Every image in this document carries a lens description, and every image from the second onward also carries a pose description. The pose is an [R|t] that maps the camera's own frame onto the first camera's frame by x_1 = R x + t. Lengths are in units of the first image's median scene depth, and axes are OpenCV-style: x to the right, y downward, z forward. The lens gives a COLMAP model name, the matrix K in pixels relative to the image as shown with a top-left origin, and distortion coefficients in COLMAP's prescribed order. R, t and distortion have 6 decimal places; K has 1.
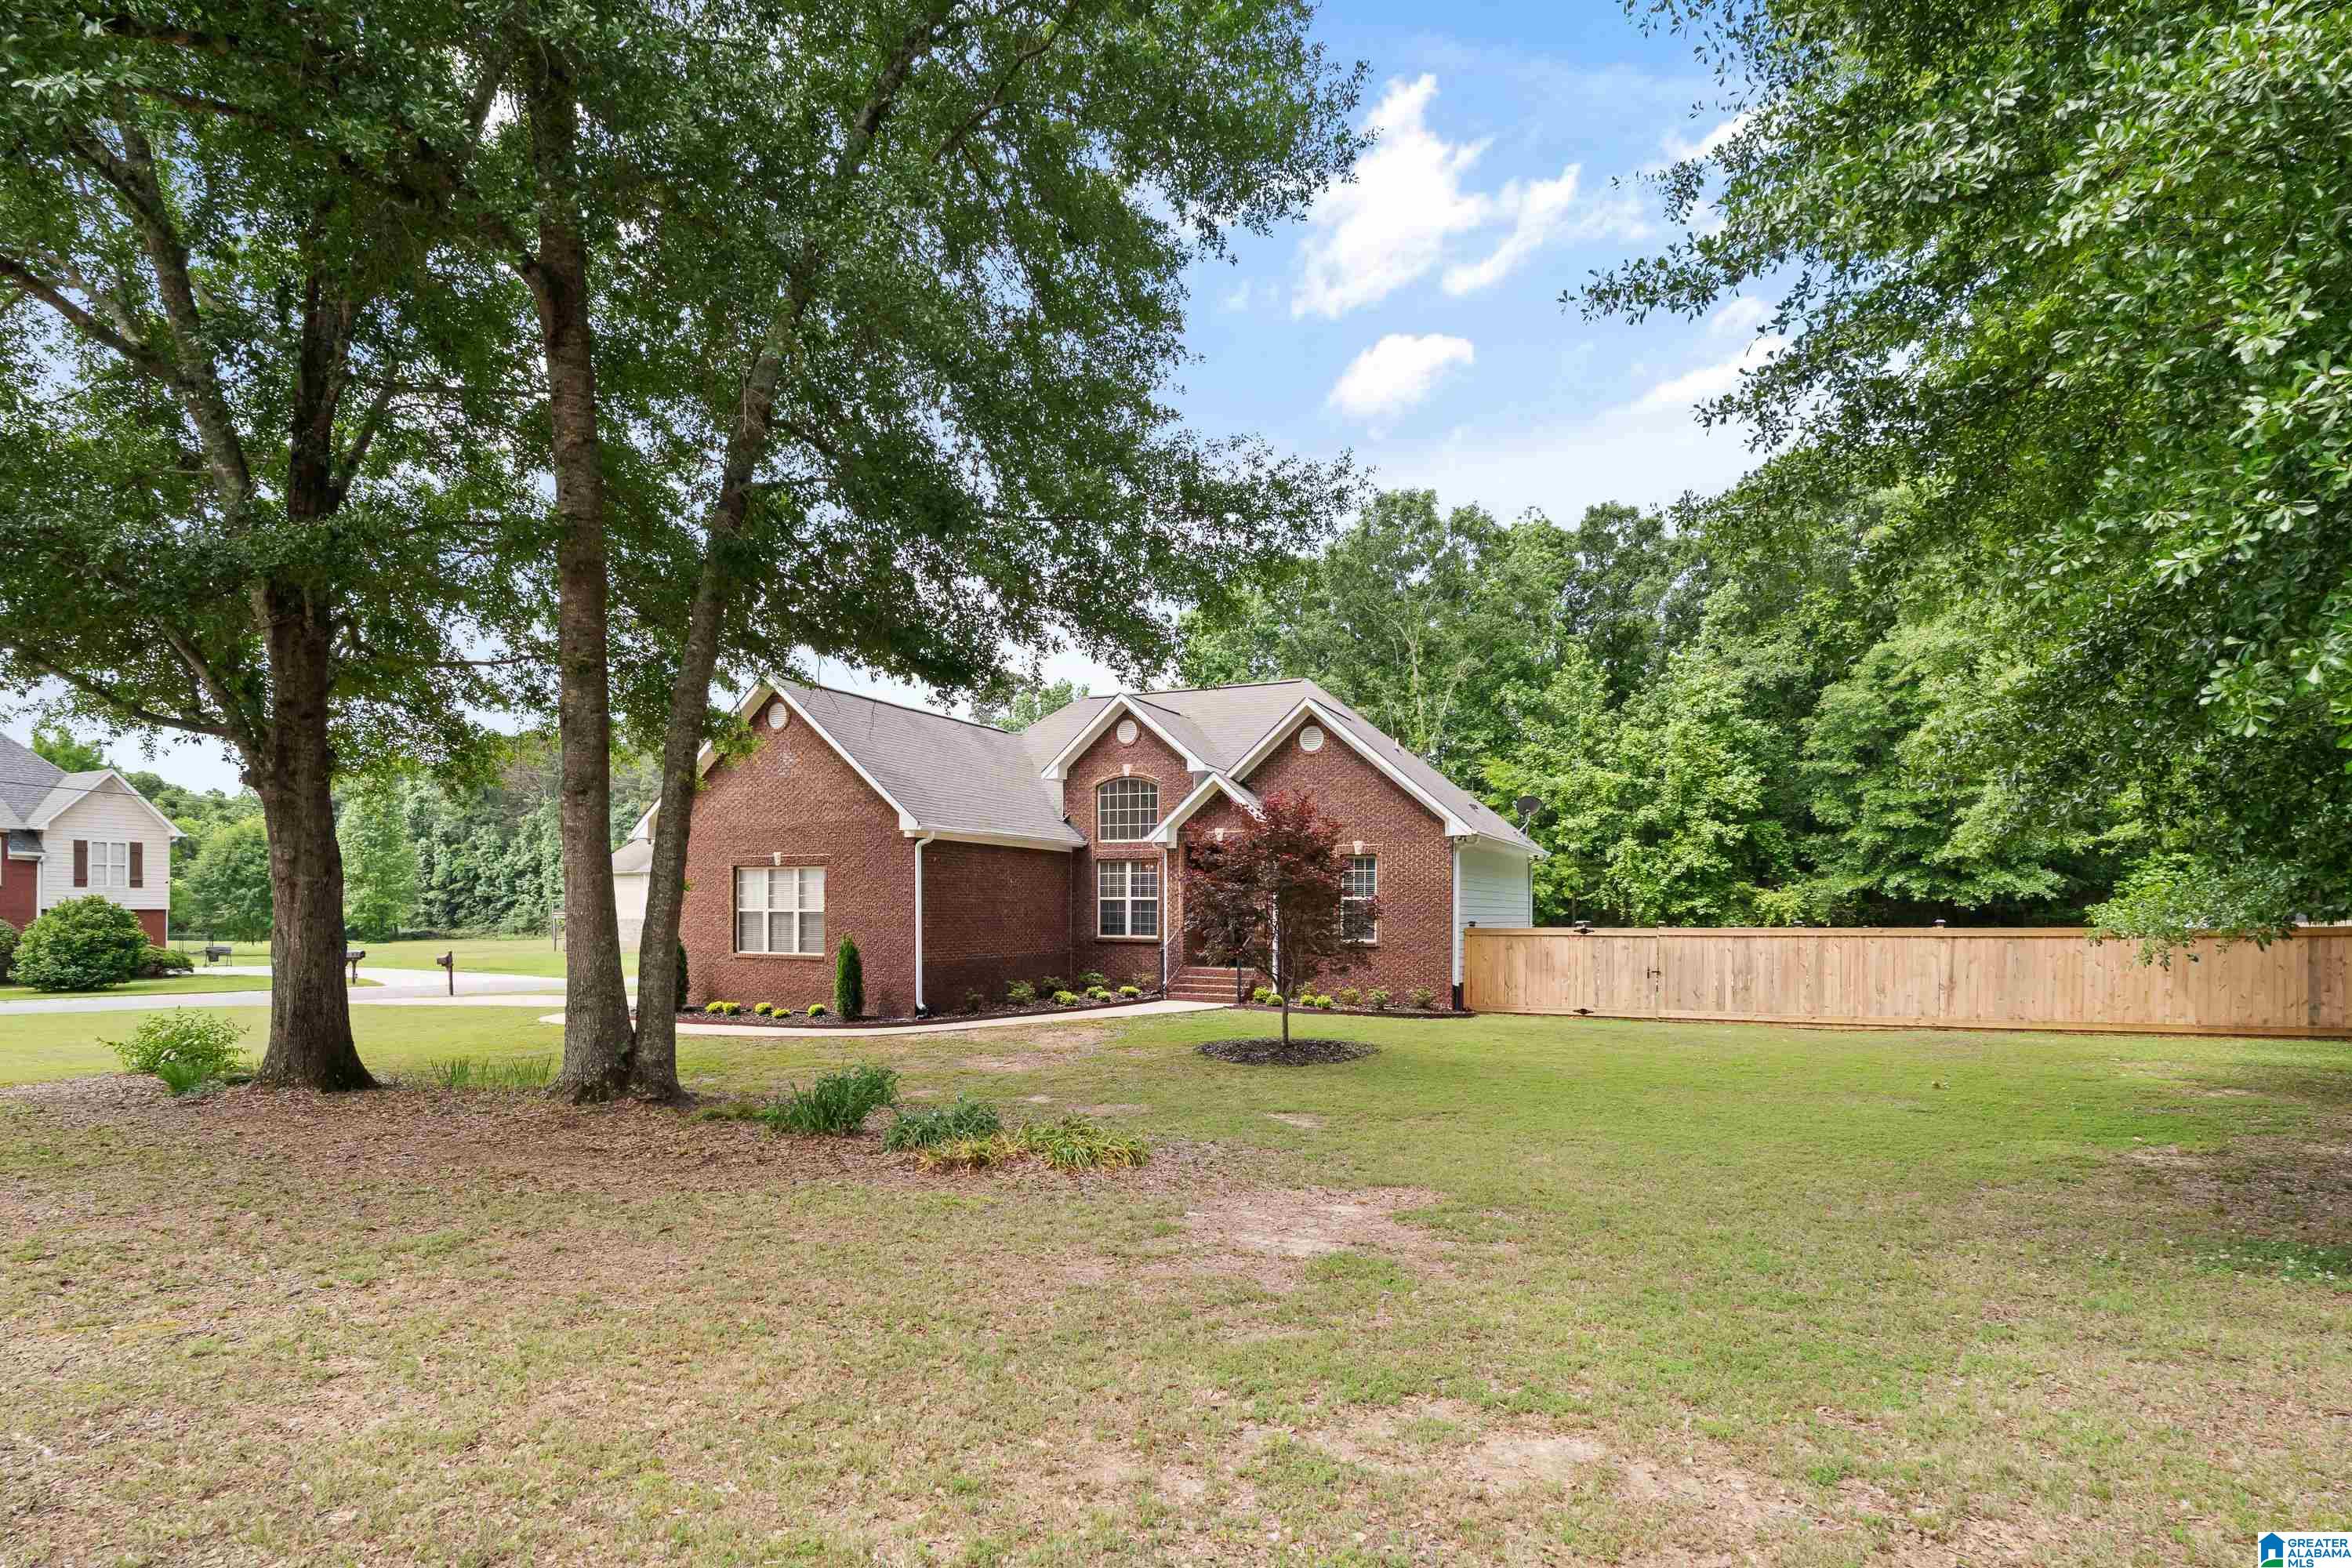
lens RADIAL K [[1260.0, 0, 1176.1], [0, 1260.0, 914.6], [0, 0, 1]] dist [-0.001276, -0.000237]
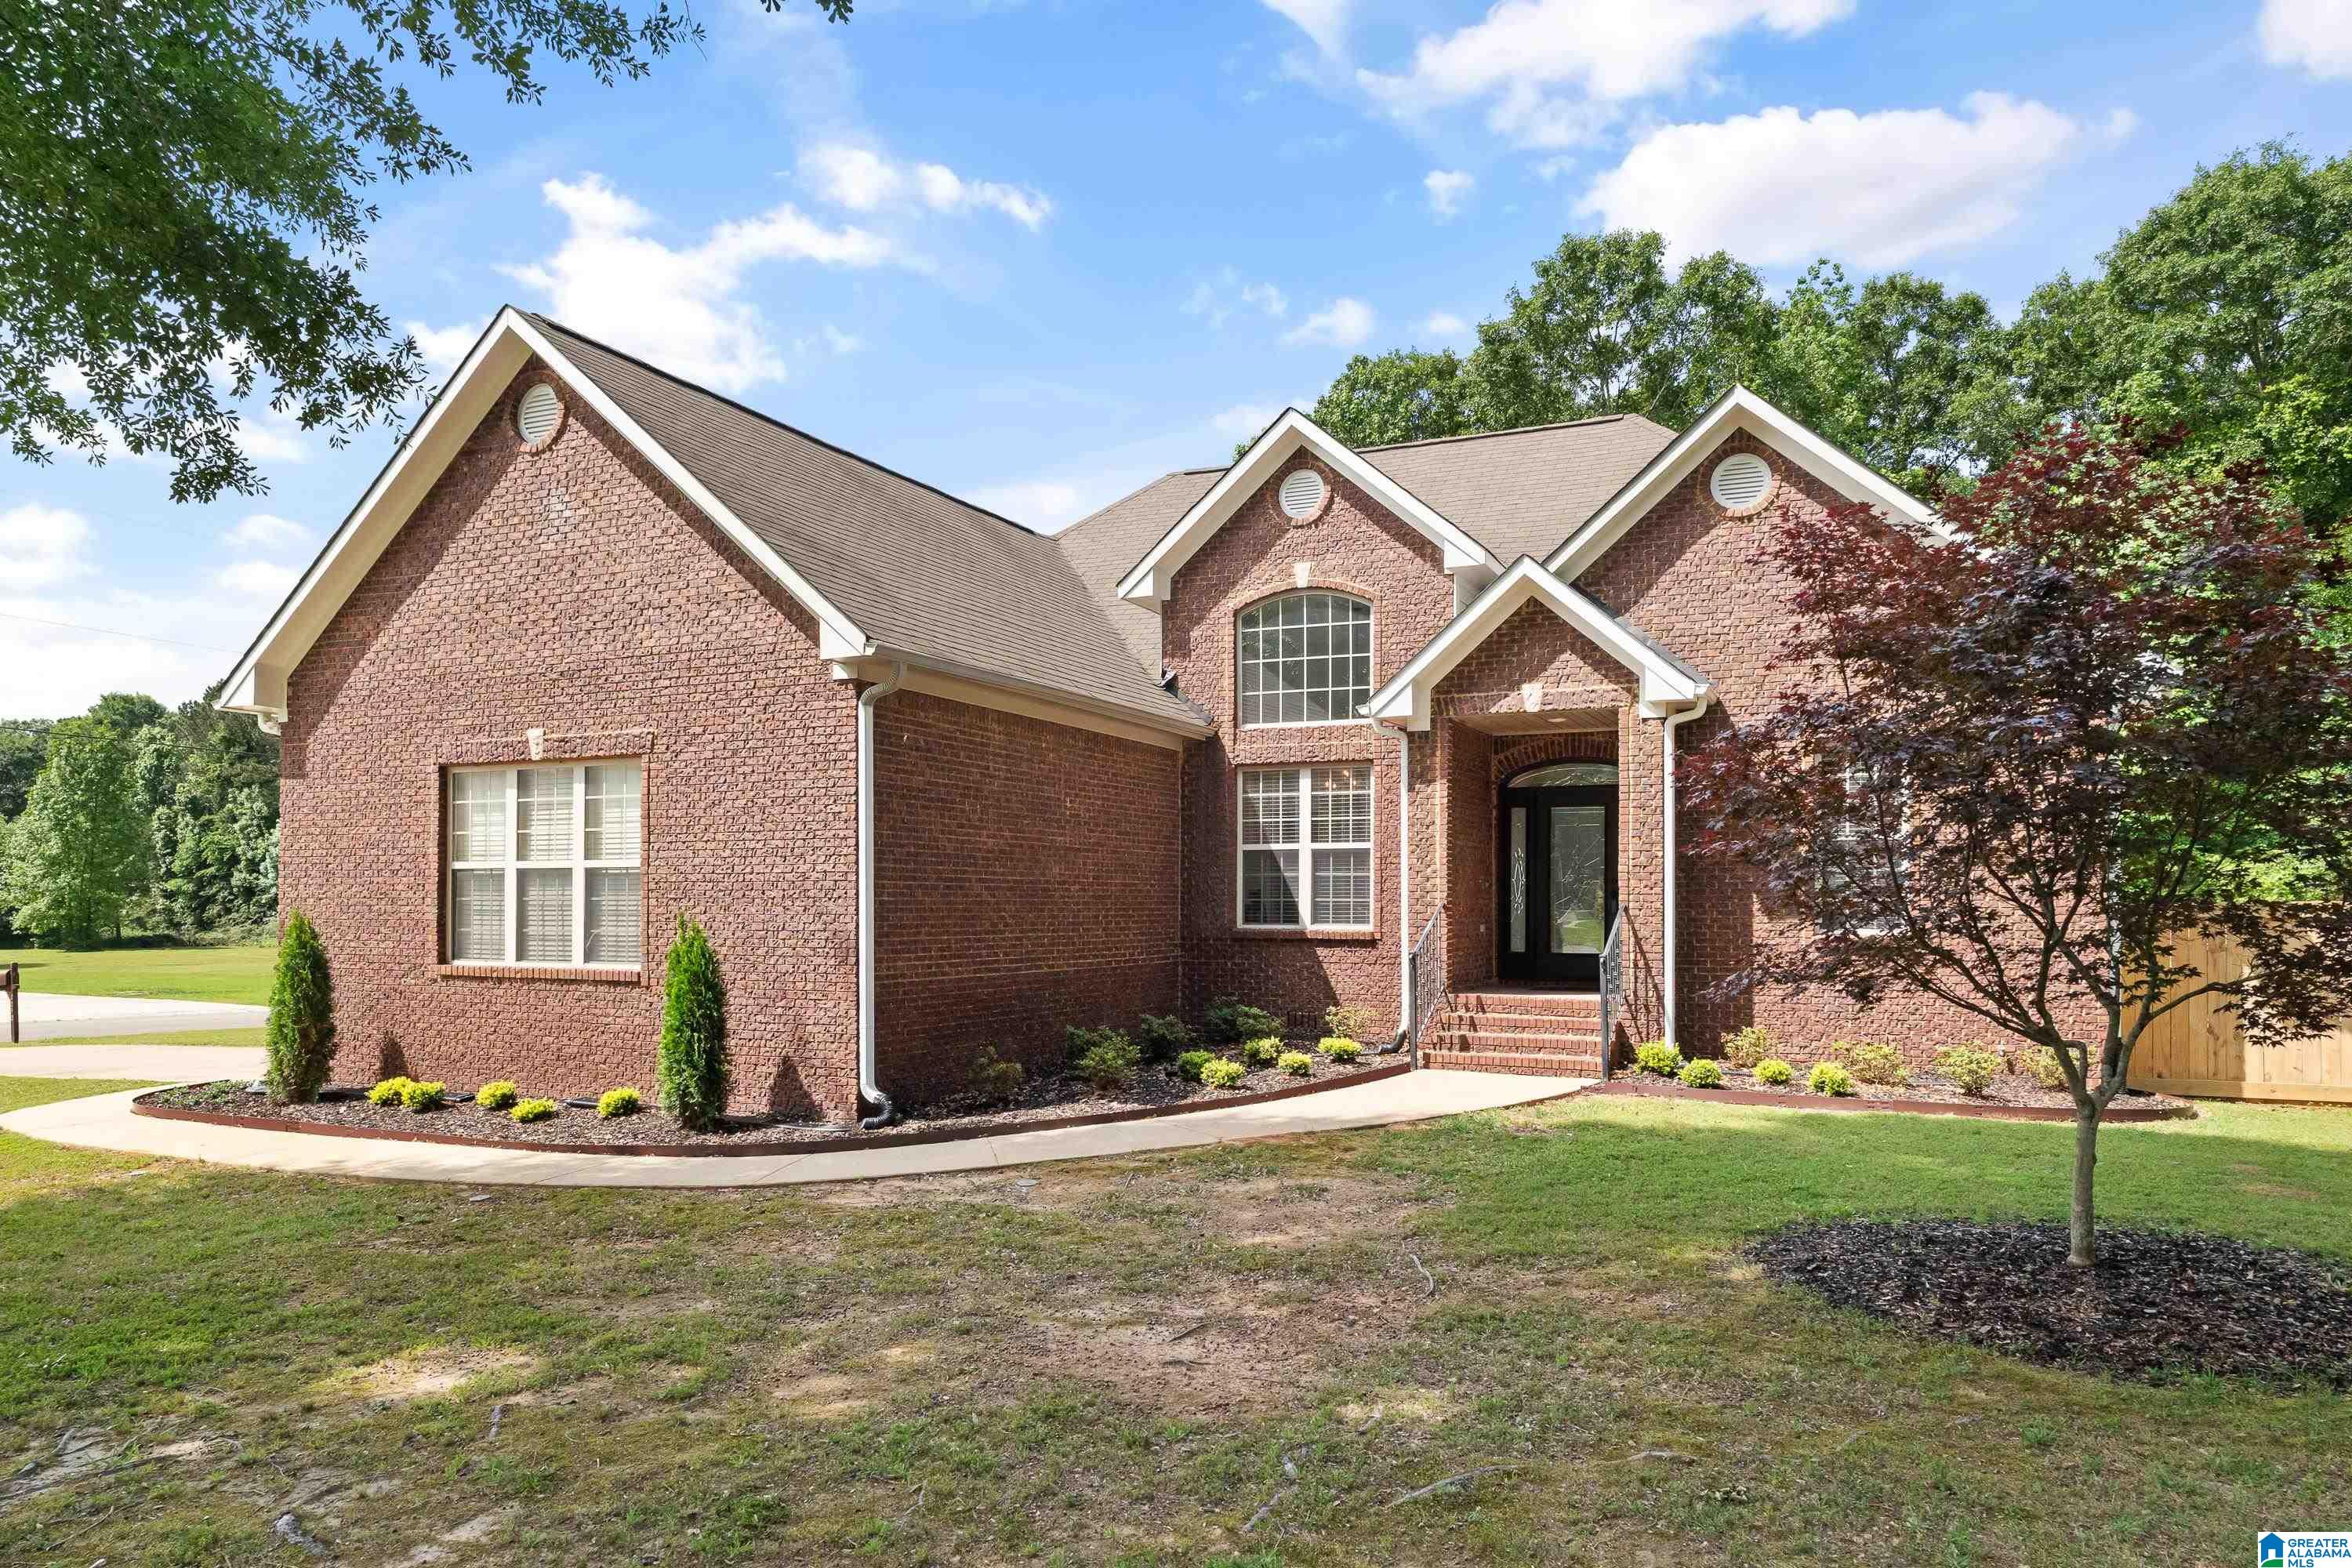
lens RADIAL K [[1613.3, 0, 1168.4], [0, 1613.3, 876.8], [0, 0, 1]] dist [0.003856, 0.000651]
pose [[0.999989, -0.002861, -0.003833, -0.084934], [0.002774, 0.999740, -0.022621, 0.011758], [0.003897, 0.022610, 0.999737, 0.387726]]
